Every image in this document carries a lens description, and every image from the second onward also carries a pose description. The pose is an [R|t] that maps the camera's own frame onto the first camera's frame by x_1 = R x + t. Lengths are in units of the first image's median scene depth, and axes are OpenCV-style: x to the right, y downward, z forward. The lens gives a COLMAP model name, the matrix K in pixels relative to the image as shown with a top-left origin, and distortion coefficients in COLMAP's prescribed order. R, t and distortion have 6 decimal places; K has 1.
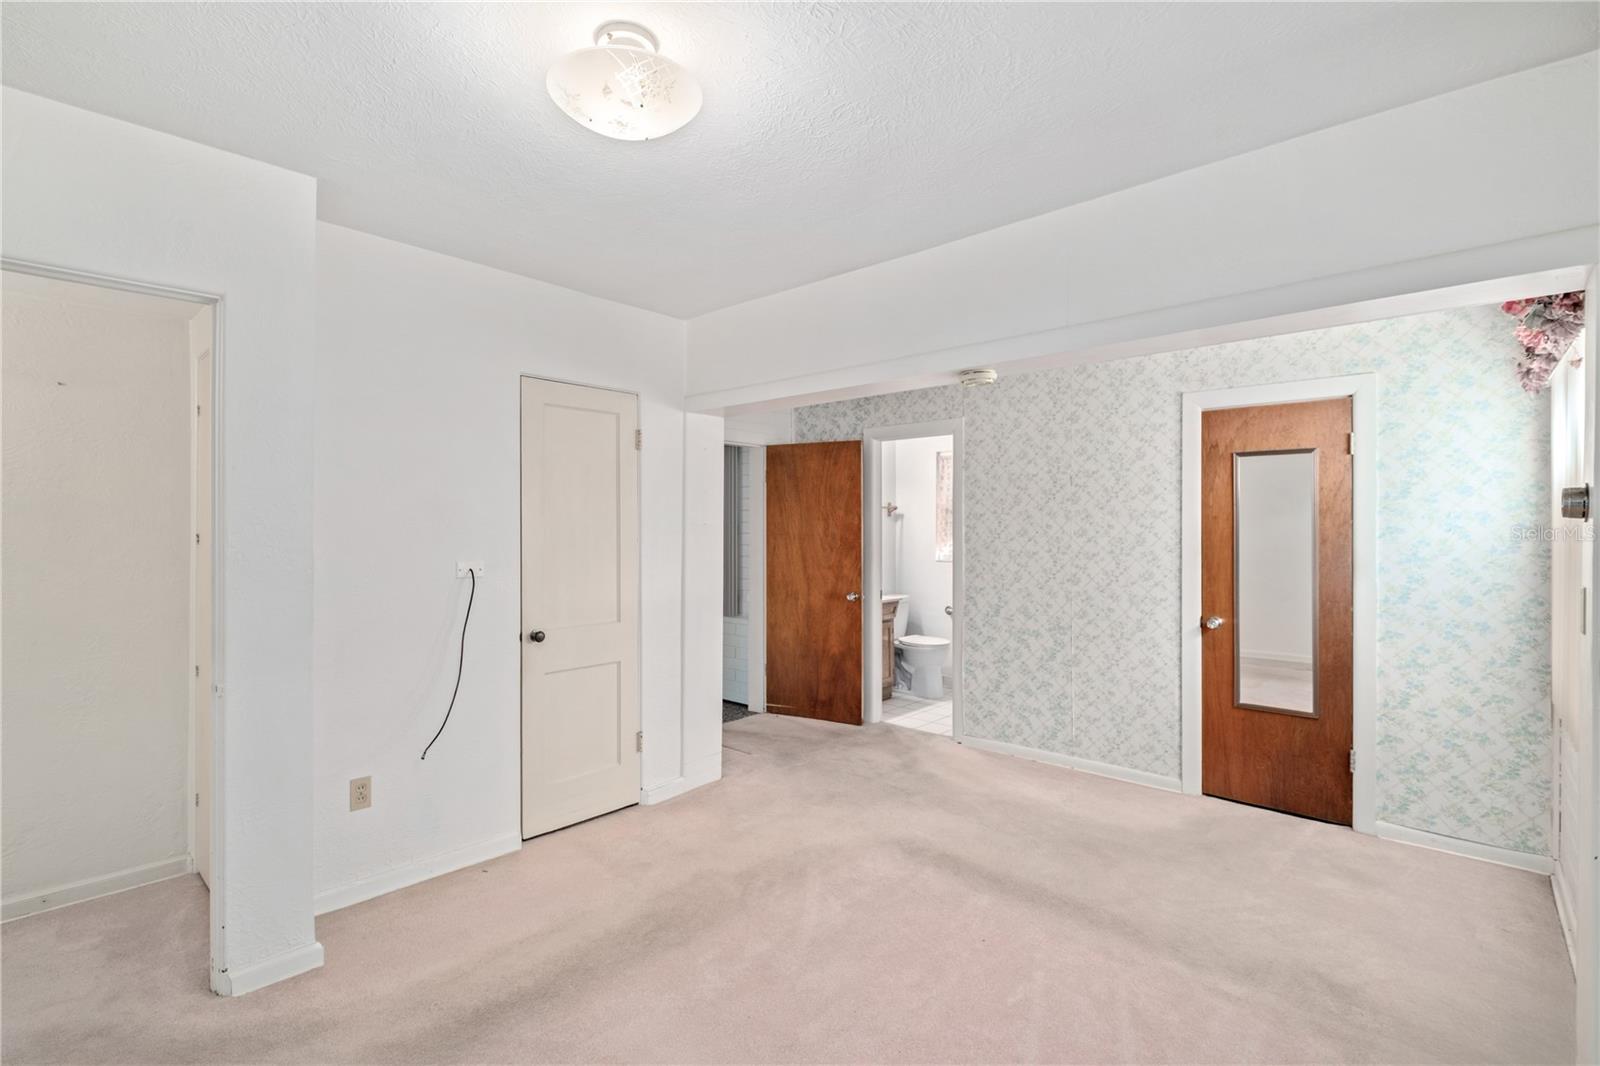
lens RADIAL K [[712.2, 0, 797.7], [0, 712.2, 533.3], [0, 0, 1]] dist [-0.005163, -0.000896]
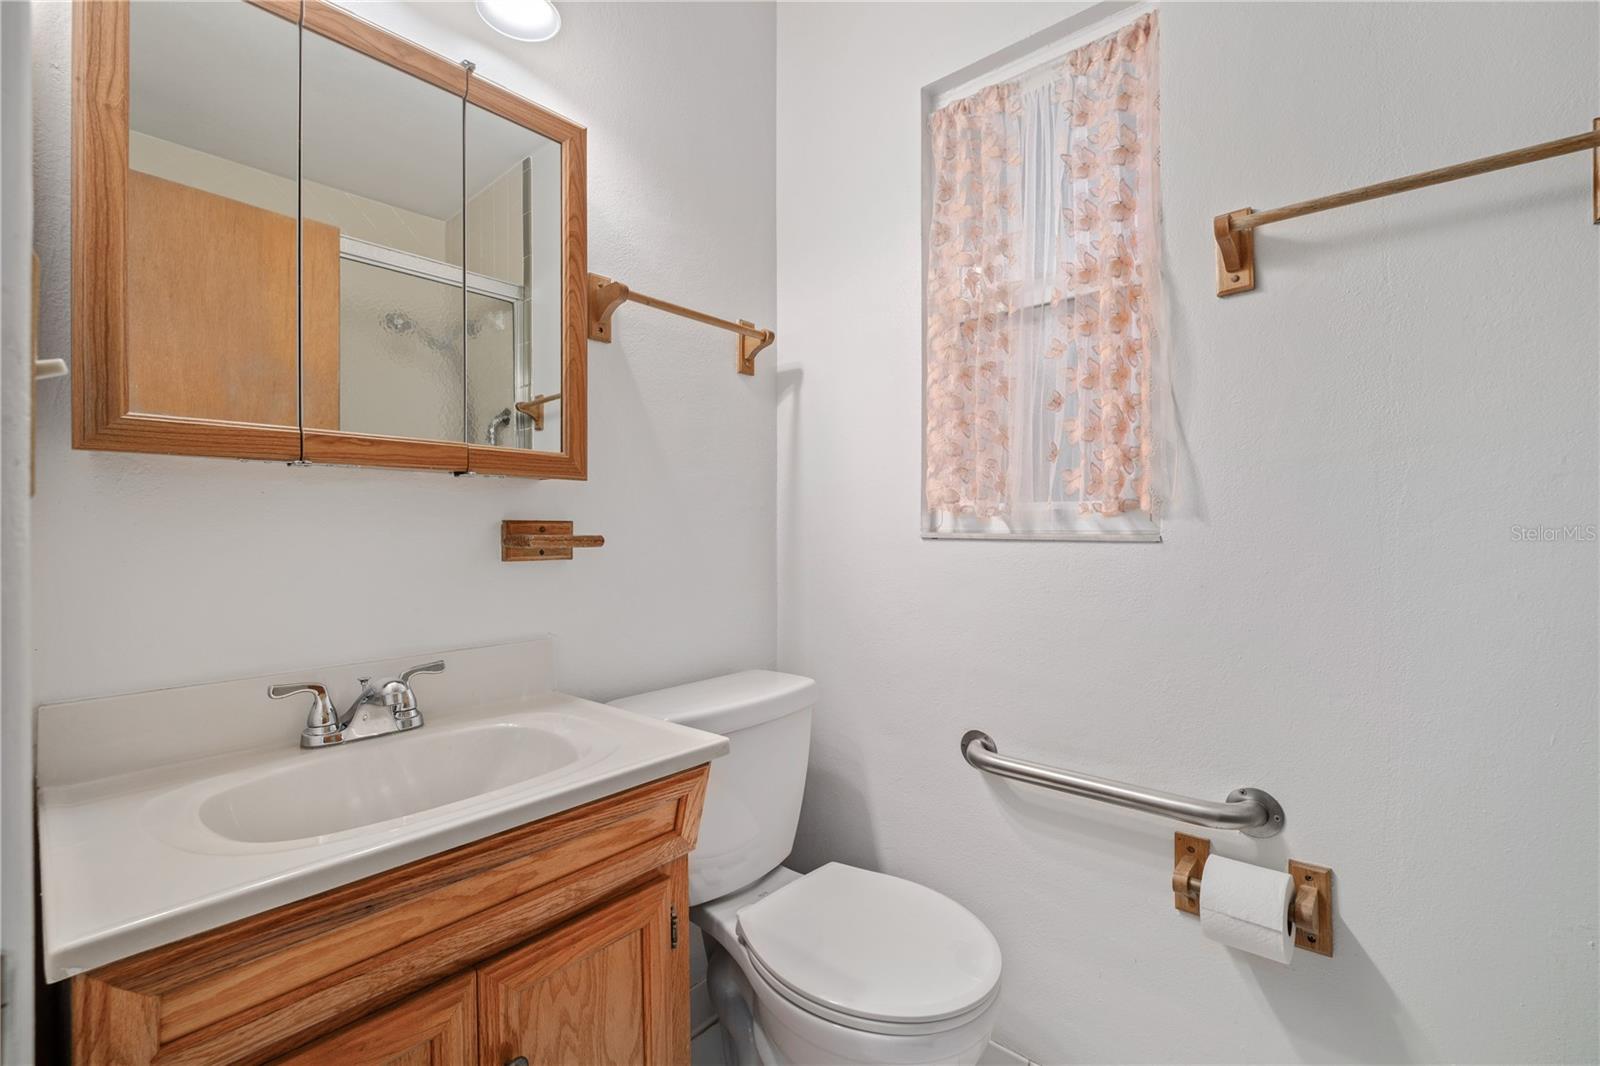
lens RADIAL K [[712.2, 0, 796.5], [0, 712.2, 531.1], [0, 0, 1]] dist [-0.005163, -0.000896]
pose [[0.998566, 0.001814, 0.053510, 0.168185], [-0.002045, 0.999989, 0.004262, 0.045034], [-0.053502, -0.004365, 0.998558, 0.919999]]
